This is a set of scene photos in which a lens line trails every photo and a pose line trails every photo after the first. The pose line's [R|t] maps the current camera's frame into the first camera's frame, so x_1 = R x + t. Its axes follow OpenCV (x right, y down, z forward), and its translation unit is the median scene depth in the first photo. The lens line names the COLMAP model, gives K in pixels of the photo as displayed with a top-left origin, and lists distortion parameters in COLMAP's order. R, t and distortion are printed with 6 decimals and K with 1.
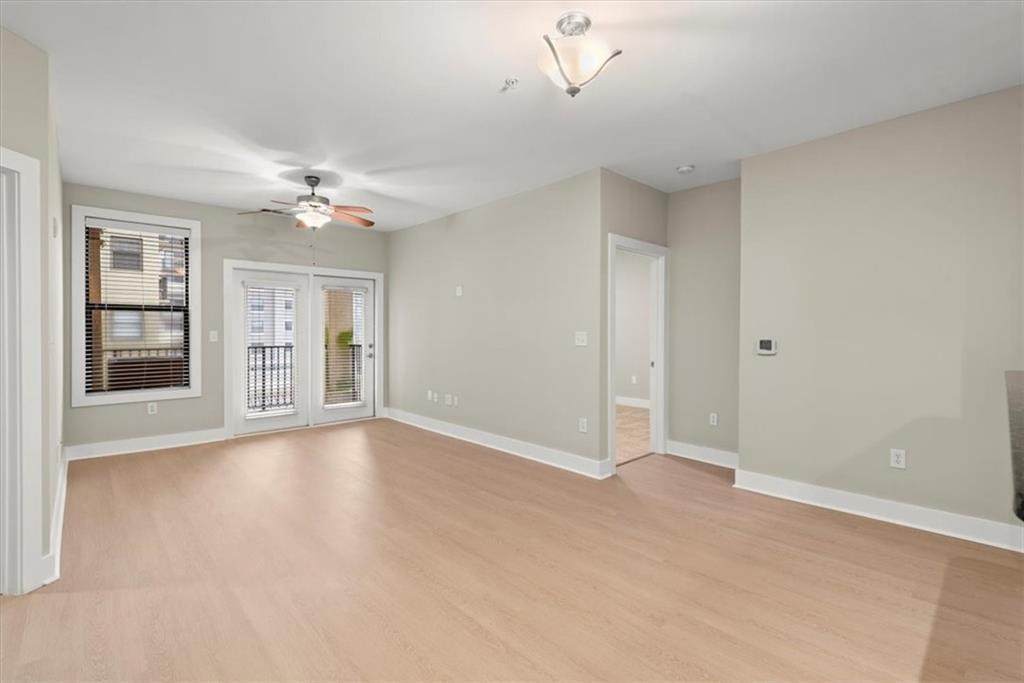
lens RADIAL K [[461.8, 0, 500.4], [0, 461.8, 335.0], [0, 0, 1]] dist [-0.015250, 0.015284]
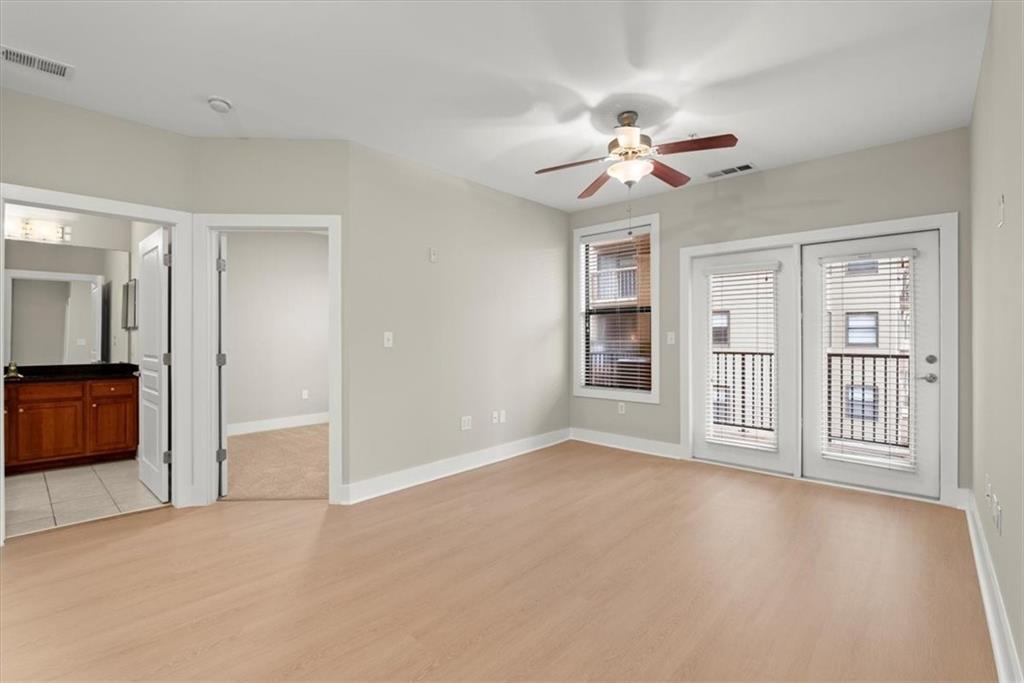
lens RADIAL K [[459.4, 0, 509.3], [0, 459.4, 337.7], [0, 0, 1]] dist [-0.002575, -0.000693]
pose [[0.096877, 0.000236, -0.995296, 0.226023], [-0.008312, 0.999965, -0.000572, 0.004699], [0.995262, 0.008328, 0.096875, 0.601681]]
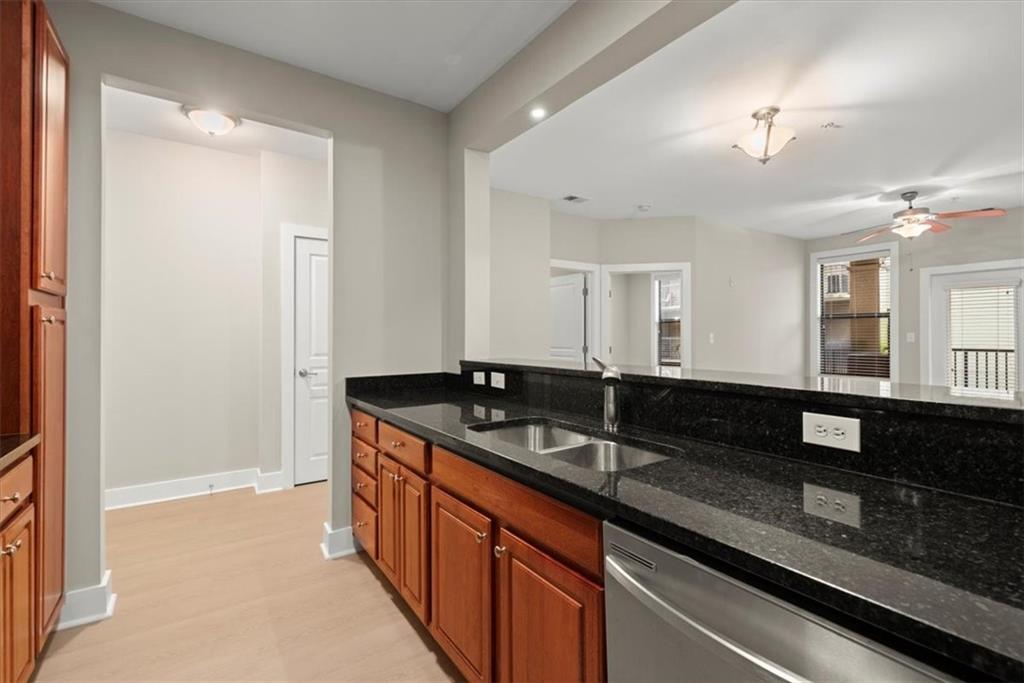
lens RADIAL K [[453.9, 0, 505.1], [0, 453.9, 336.6], [0, 0, 1]] dist [0.000068, -0.001038]
pose [[-0.153505, -0.000121, -0.988148, 0.653150], [-0.007343, 0.999973, 0.001019, 0.006629], [0.988121, 0.007413, -0.153502, 0.170015]]
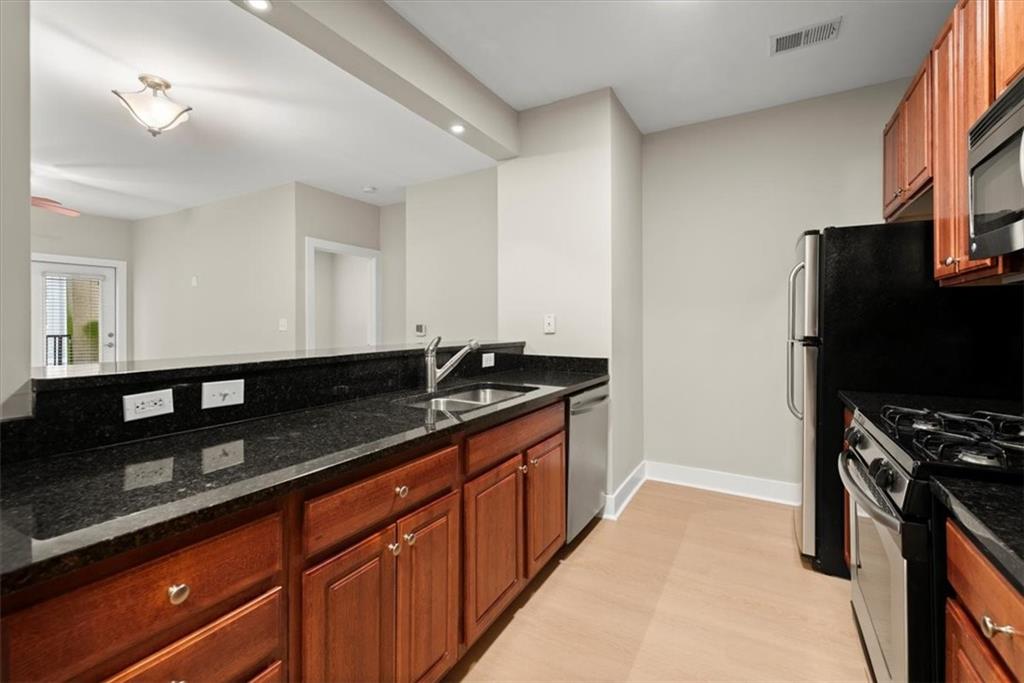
lens RADIAL K [[448.9, 0, 505.2], [0, 448.9, 323.5], [0, 0, 1]] dist [0.000360, -0.000089]
pose [[0.952713, -0.001516, 0.303868, 0.285121], [0.004013, 0.999963, -0.007593, 0.012119], [-0.303846, 0.008453, 0.952684, -0.207091]]
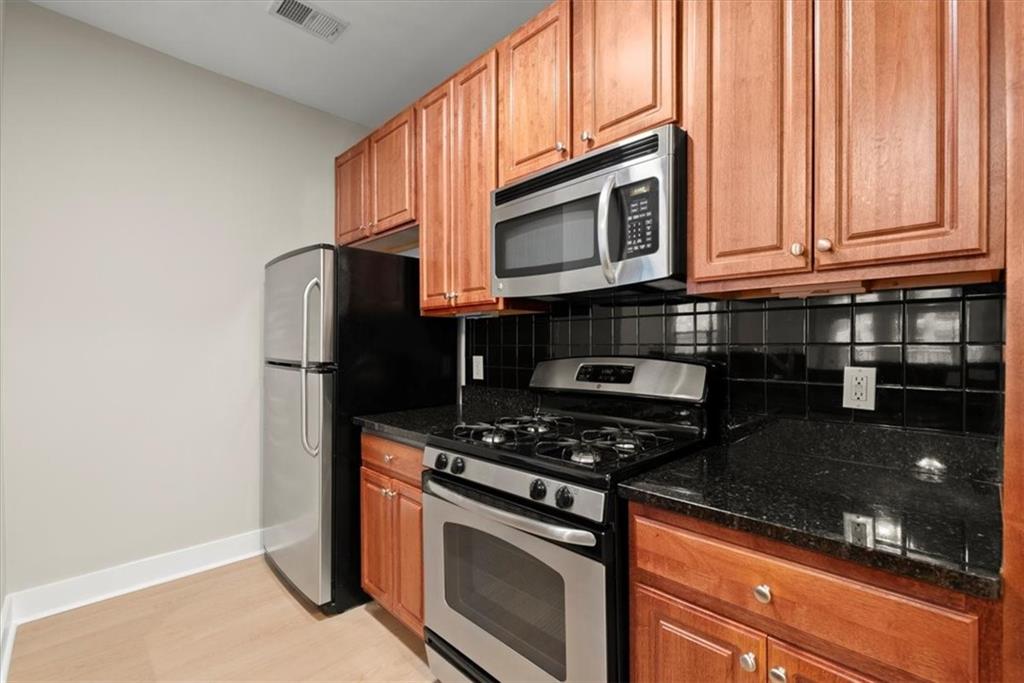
lens RADIAL K [[458.9, 0, 509.8], [0, 458.9, 346.6], [0, 0, 1]] dist [0.026323, -0.000150]
pose [[-0.038040, -0.001951, 0.999274, 0.293969], [0.008677, 0.999960, 0.002282, 0.009626], [-0.999239, 0.008758, -0.038021, -0.037783]]
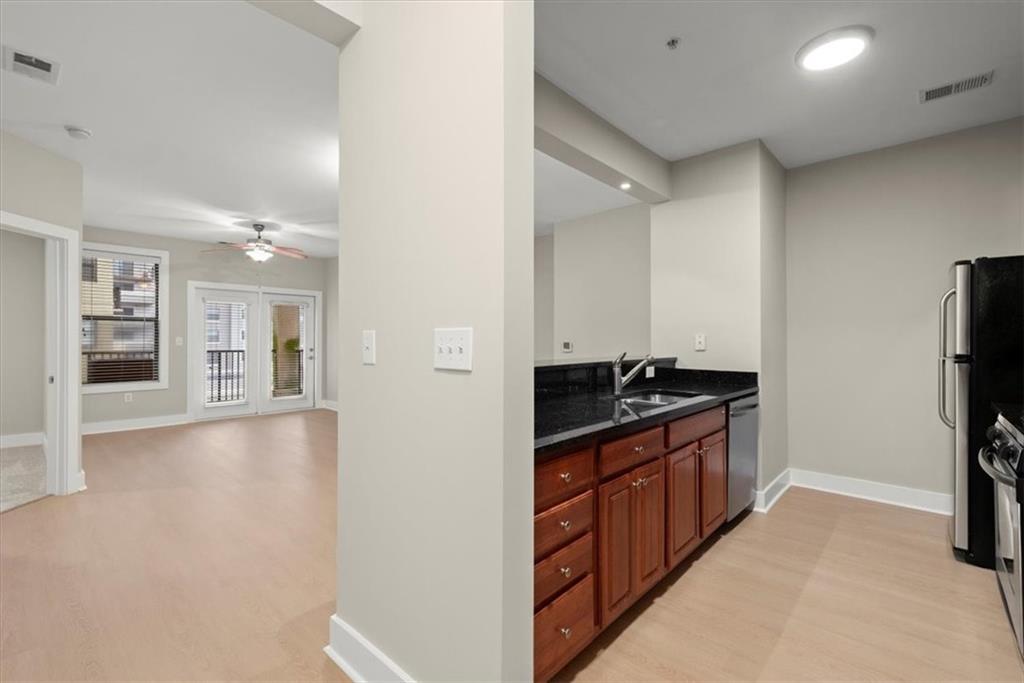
lens RADIAL K [[453.9, 0, 505.1], [0, 453.9, 336.6], [0, 0, 1]] dist [0.000068, -0.001038]
pose [[0.996297, 0.000739, 0.085977, 0.166425], [0.000702, 0.999860, -0.016732, 0.010922], [-0.085977, 0.016730, 0.996157, -0.325643]]
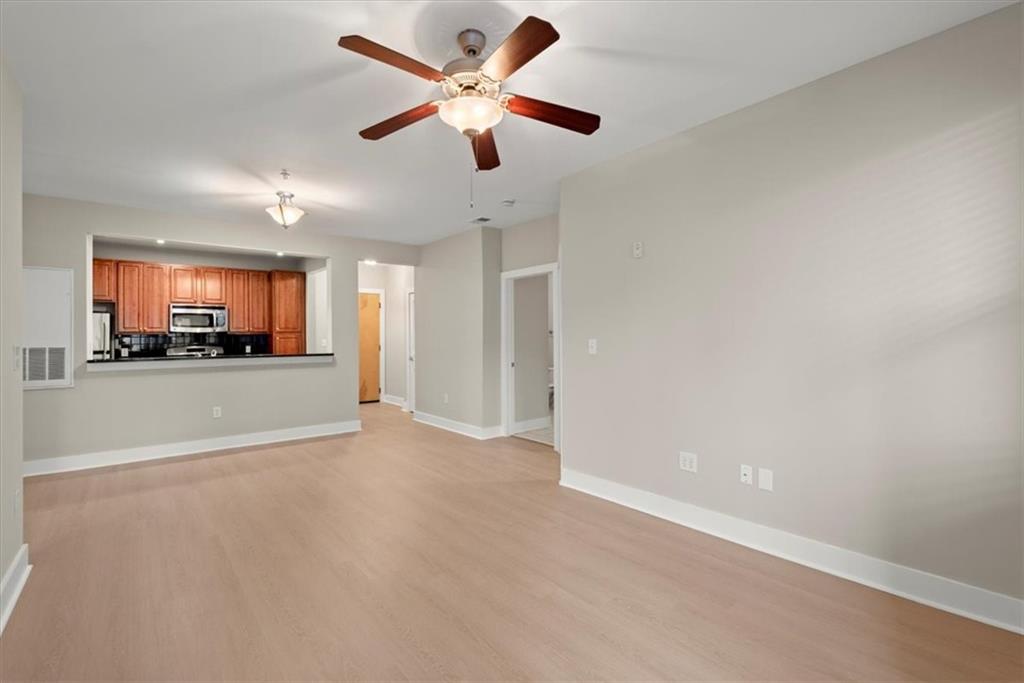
lens RADIAL K [[453.9, 0, 505.1], [0, 453.9, 336.6], [0, 0, 1]] dist [0.000068, -0.001038]
pose [[-0.998797, 0.007911, 0.048386, -0.377627], [0.008387, 0.999918, 0.009645, -0.015392], [-0.048305, 0.010040, -0.998782, 1.202617]]
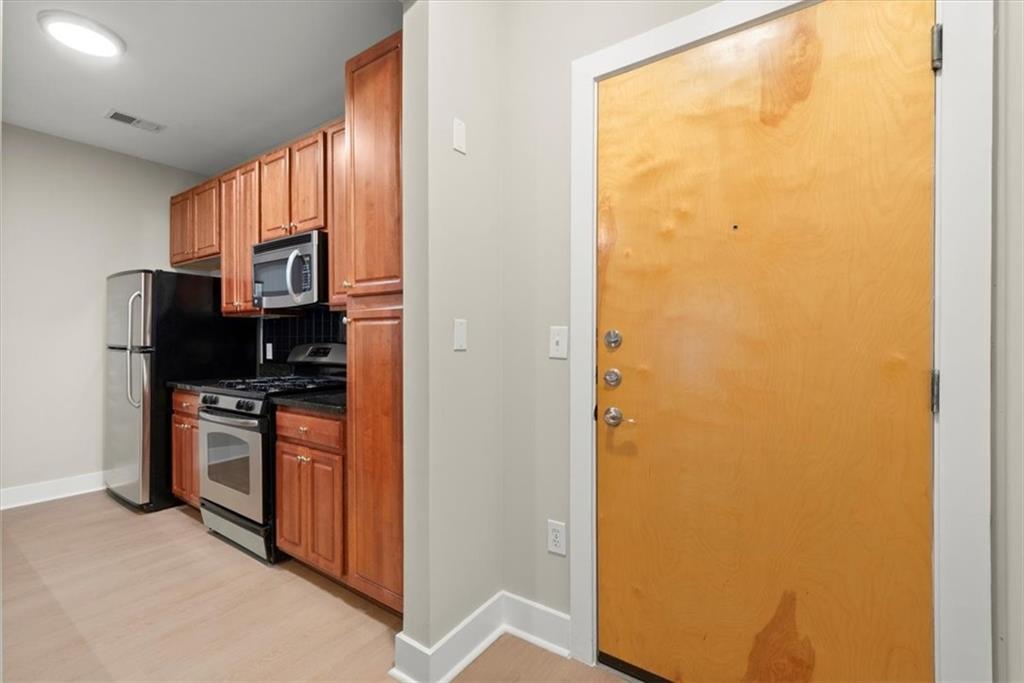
lens RADIAL K [[455.7, 0, 507.3], [0, 455.7, 340.0], [0, 0, 1]] dist [0.024472, -0.000261]
pose [[-0.213168, 0.000029, 0.977016, 0.008540], [0.002340, 0.999997, 0.000481, 0.015129], [-0.977013, 0.002388, -0.213167, -0.223492]]
